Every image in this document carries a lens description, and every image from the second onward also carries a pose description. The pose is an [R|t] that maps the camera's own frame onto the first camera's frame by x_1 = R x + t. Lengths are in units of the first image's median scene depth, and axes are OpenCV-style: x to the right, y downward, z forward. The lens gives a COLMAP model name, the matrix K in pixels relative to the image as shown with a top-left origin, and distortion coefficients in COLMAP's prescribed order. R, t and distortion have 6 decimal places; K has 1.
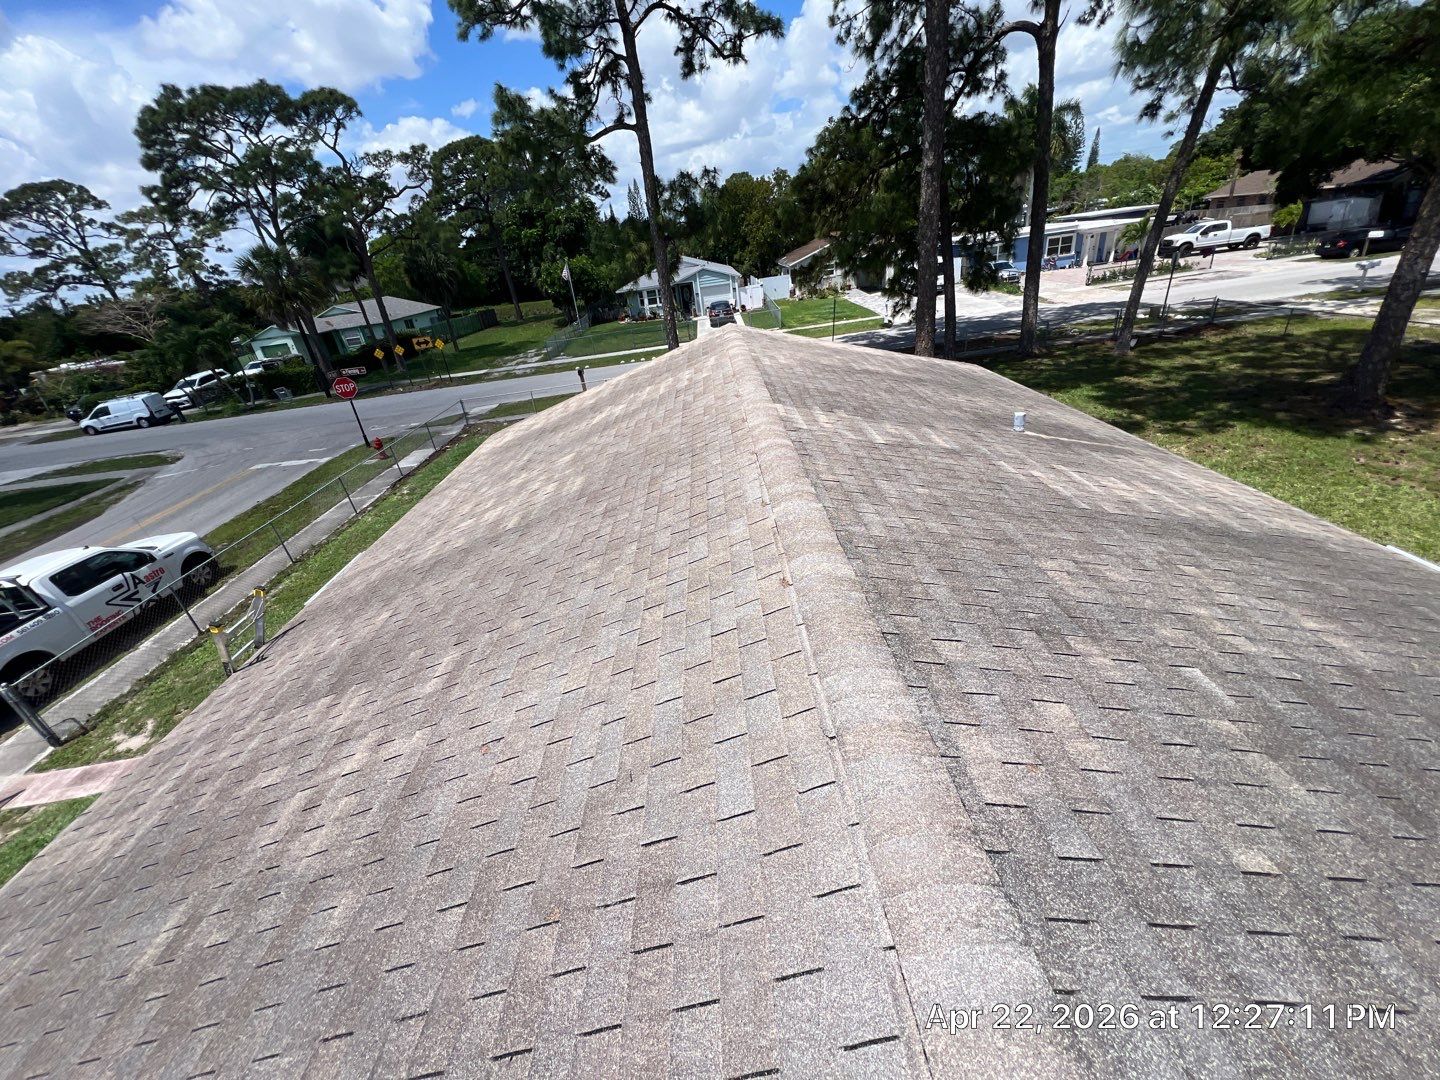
lens RADIAL K [[590.5, 0, 720.1], [0, 590.5, 539.3], [0, 0, 1]] dist [-0.000266, 0.000402]
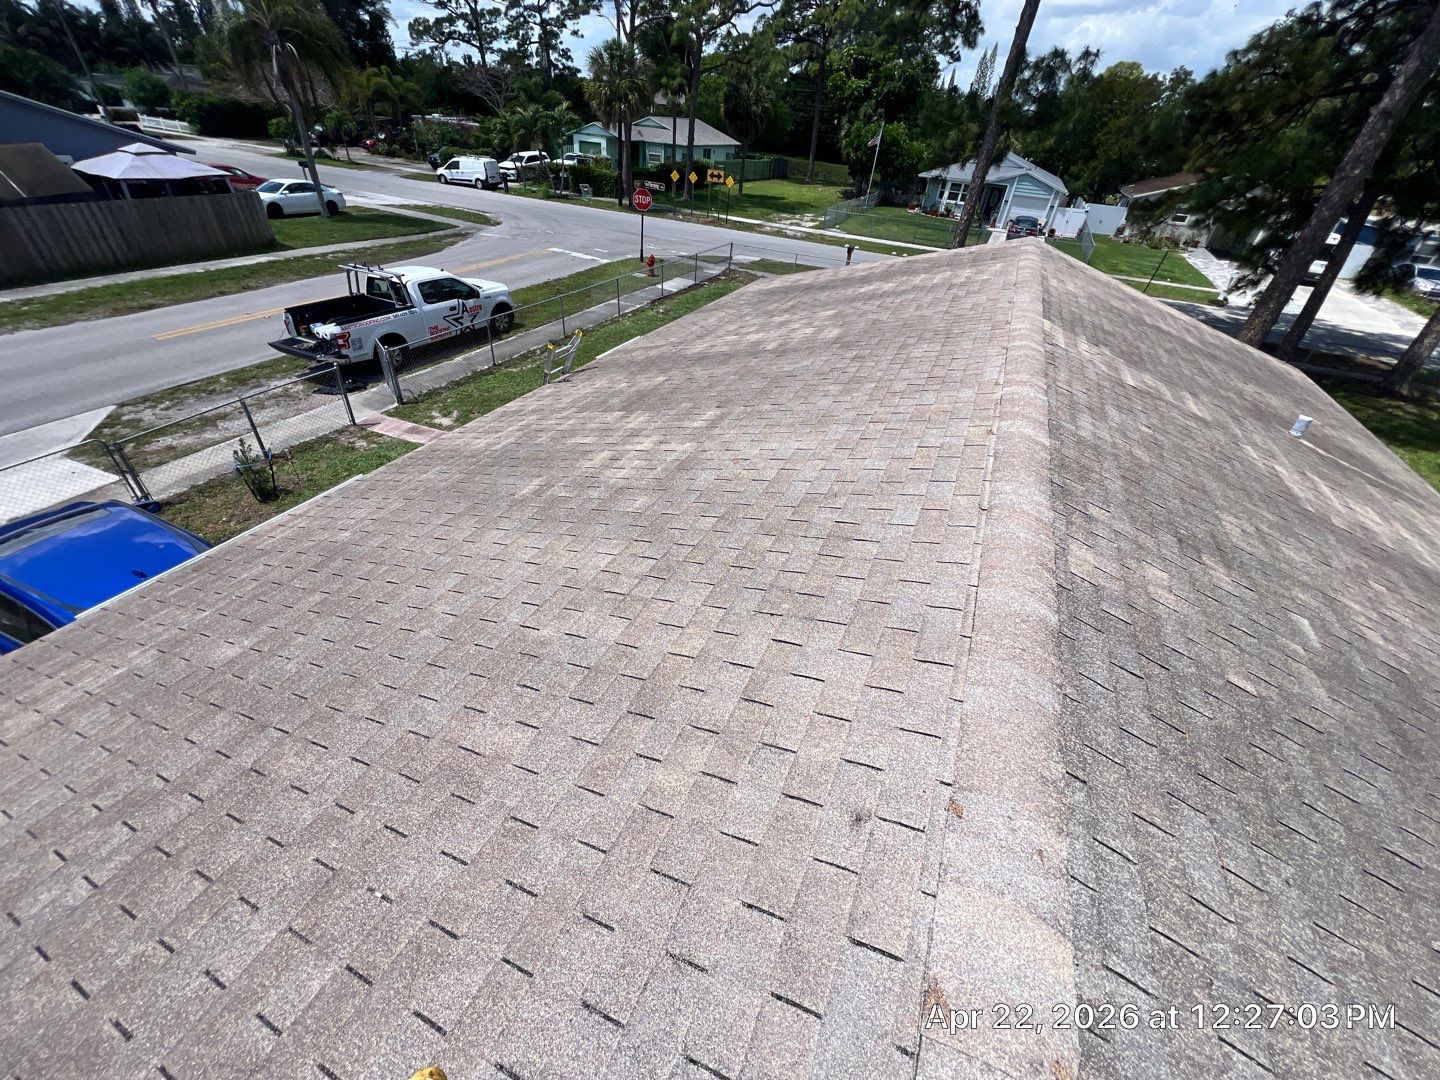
lens RADIAL K [[590.5, 0, 715.5], [0, 590.5, 541.4], [0, 0, 1]] dist [-0.000266, 0.000402]
pose [[0.878909, 0.412841, -0.238914, -0.002721], [-0.365918, 0.904877, 0.217491, 0.065912], [0.305977, -0.103731, 0.946371, -0.119058]]
